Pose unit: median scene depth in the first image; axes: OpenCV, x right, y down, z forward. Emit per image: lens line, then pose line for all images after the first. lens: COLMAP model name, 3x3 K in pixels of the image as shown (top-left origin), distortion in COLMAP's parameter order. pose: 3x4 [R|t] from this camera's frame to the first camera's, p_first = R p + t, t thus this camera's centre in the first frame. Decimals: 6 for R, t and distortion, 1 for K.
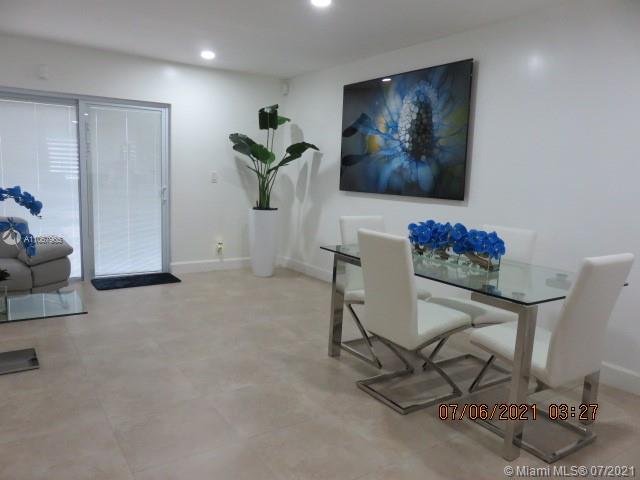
lens RADIAL K [[480.6, 0, 317.9], [0, 480.6, 240.0], [0, 0, 1]] dist [-0.000614, -0.014898]
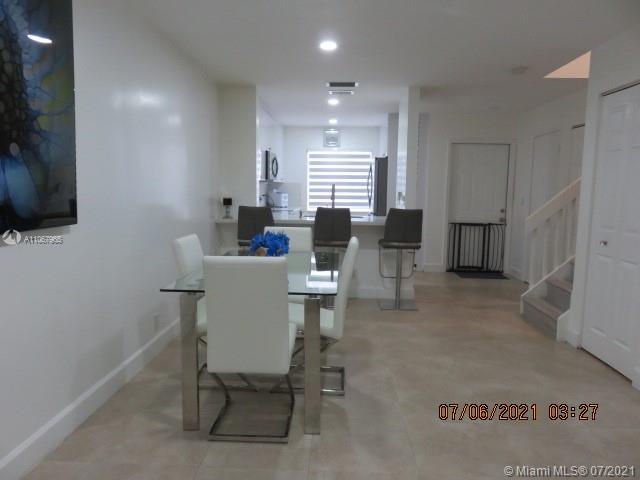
lens RADIAL K [[480.6, 0, 319.6], [0, 480.6, 241.2], [0, 0, 1]] dist [-0.000614, -0.014898]
pose [[-0.806911, -0.119275, 0.578505, -0.317082], [0.032825, 0.968831, 0.245537, -0.199863], [-0.589760, 0.217116, -0.777845, 1.279851]]
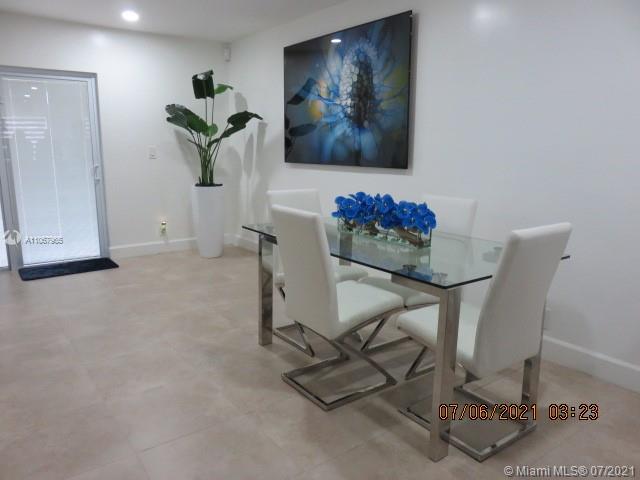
lens RADIAL K [[480.6, 0, 320.3], [0, 480.6, 238.7], [0, 0, 1]] dist [-0.000614, -0.014898]
pose [[0.998363, -0.039740, 0.041123, 0.091086], [0.037526, 0.997875, 0.053268, -0.003450], [-0.043153, -0.051637, 0.997733, 0.078942]]
